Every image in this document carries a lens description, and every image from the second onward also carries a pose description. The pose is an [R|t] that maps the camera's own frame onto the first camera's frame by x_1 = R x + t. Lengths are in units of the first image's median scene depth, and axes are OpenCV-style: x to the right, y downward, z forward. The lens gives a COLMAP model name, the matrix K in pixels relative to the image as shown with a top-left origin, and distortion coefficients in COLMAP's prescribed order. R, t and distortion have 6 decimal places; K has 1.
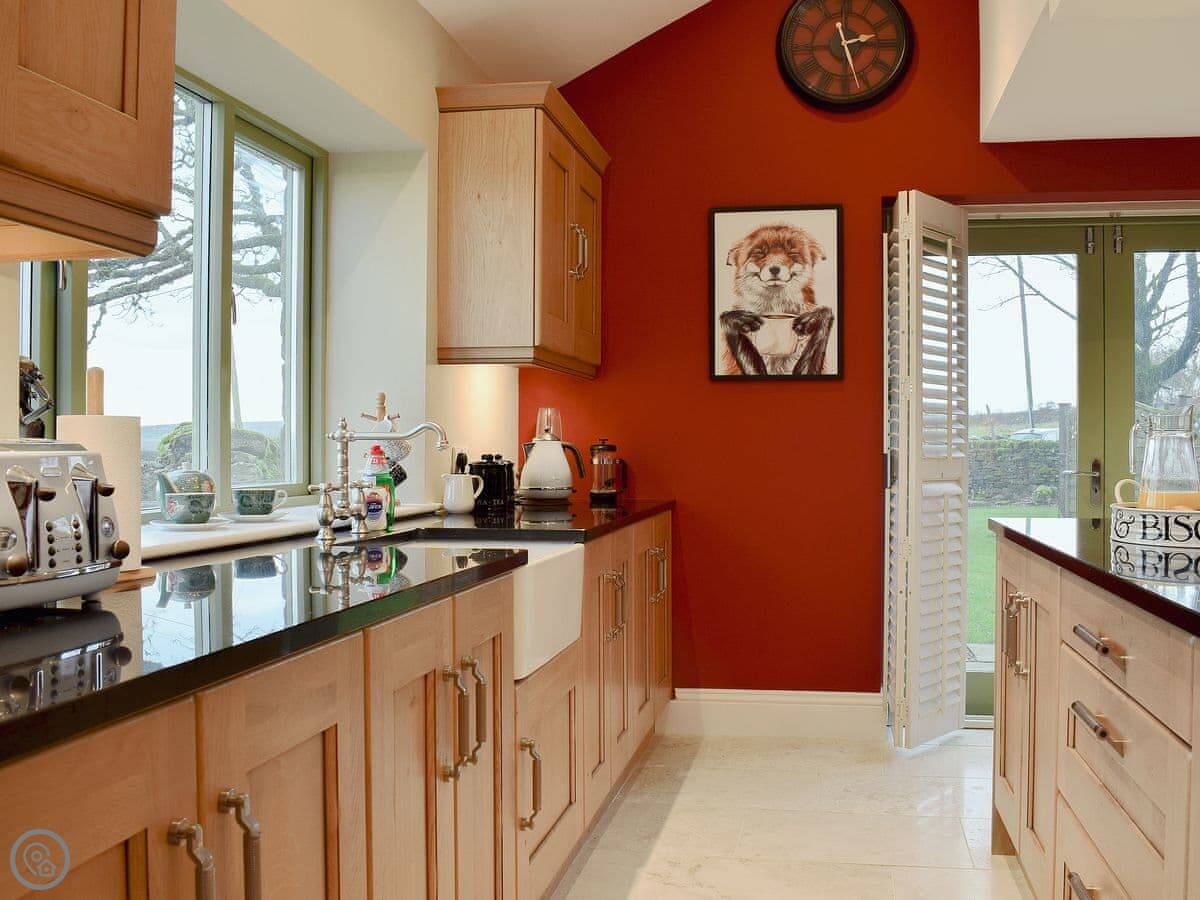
lens RADIAL K [[1162.1, 0, 600.0], [0, 1162.1, 450.0], [0, 0, 1]] dist [-0.093612, 0.018849]
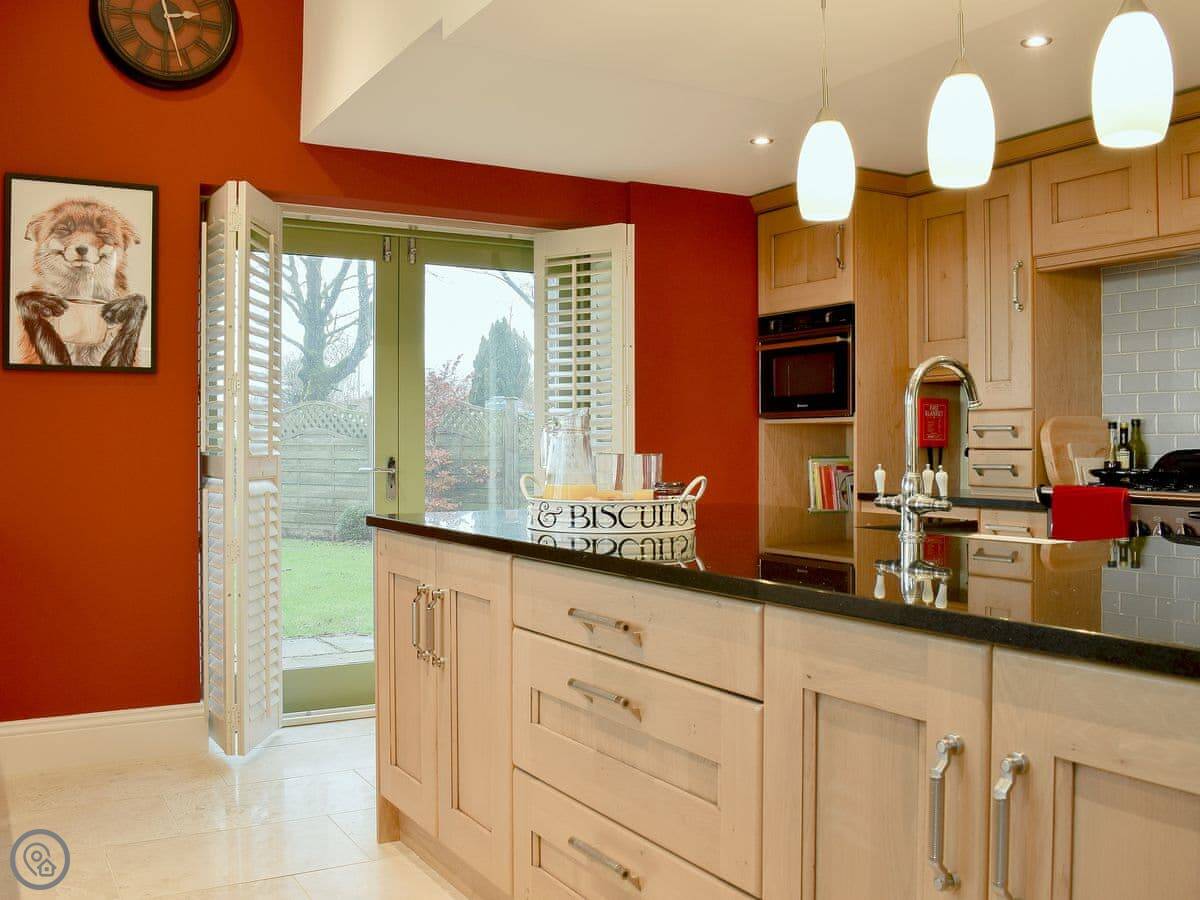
lens RADIAL K [[1162.1, 0, 600.0], [0, 1162.1, 450.0], [0, 0, 1]] dist [-0.093612, 0.018849]
pose [[0.763309, -0.002813, 0.646028, -0.115363], [0.002117, 0.999996, 0.001854, 0.000310], [-0.646031, -0.000047, 0.763312, 0.058968]]
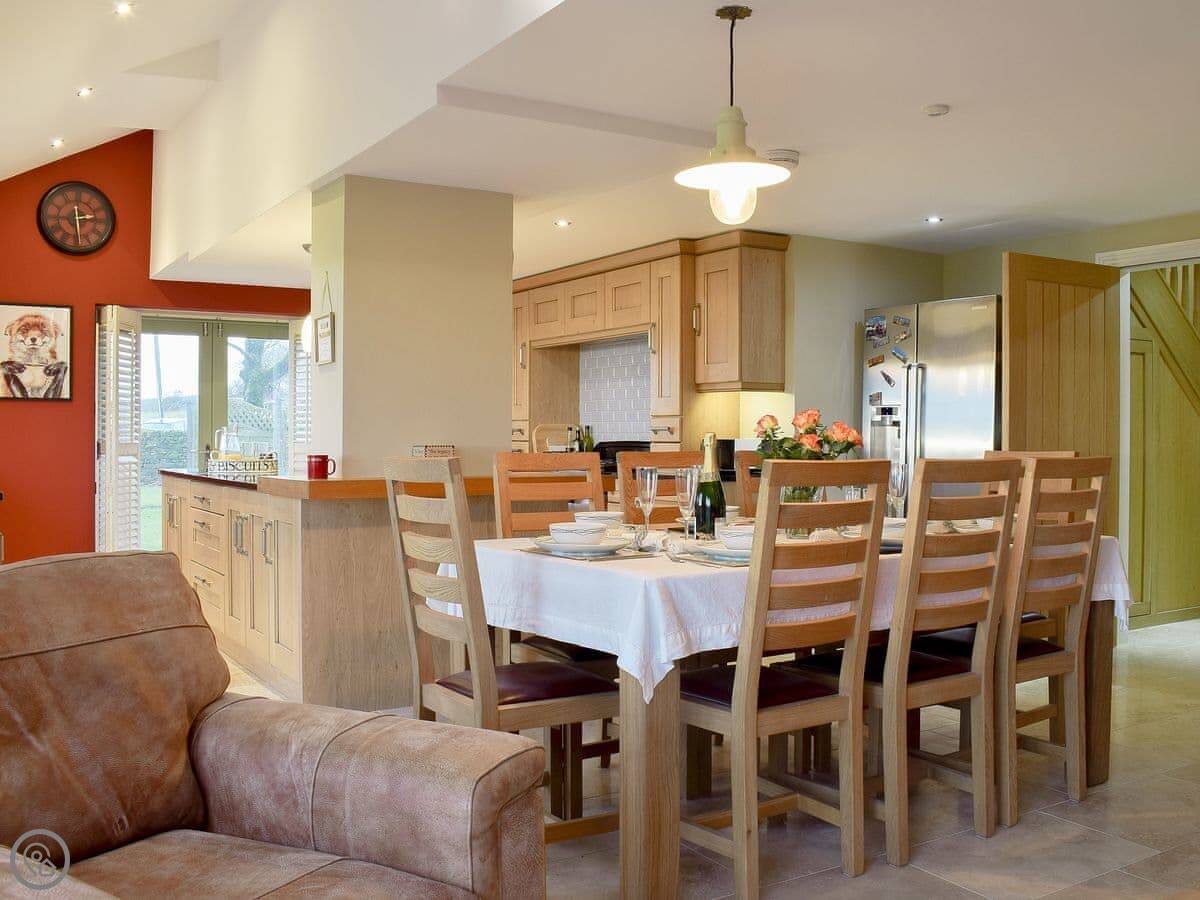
lens RADIAL K [[1103.3, 0, 606.9], [0, 1103.3, 446.8], [0, 0, 1]] dist [-0.085532, 0.006293]
pose [[0.731676, -0.004050, 0.681641, -0.339983], [-0.001528, 0.999970, 0.007581, -0.002332], [-0.681651, -0.006588, 0.731648, -0.838869]]
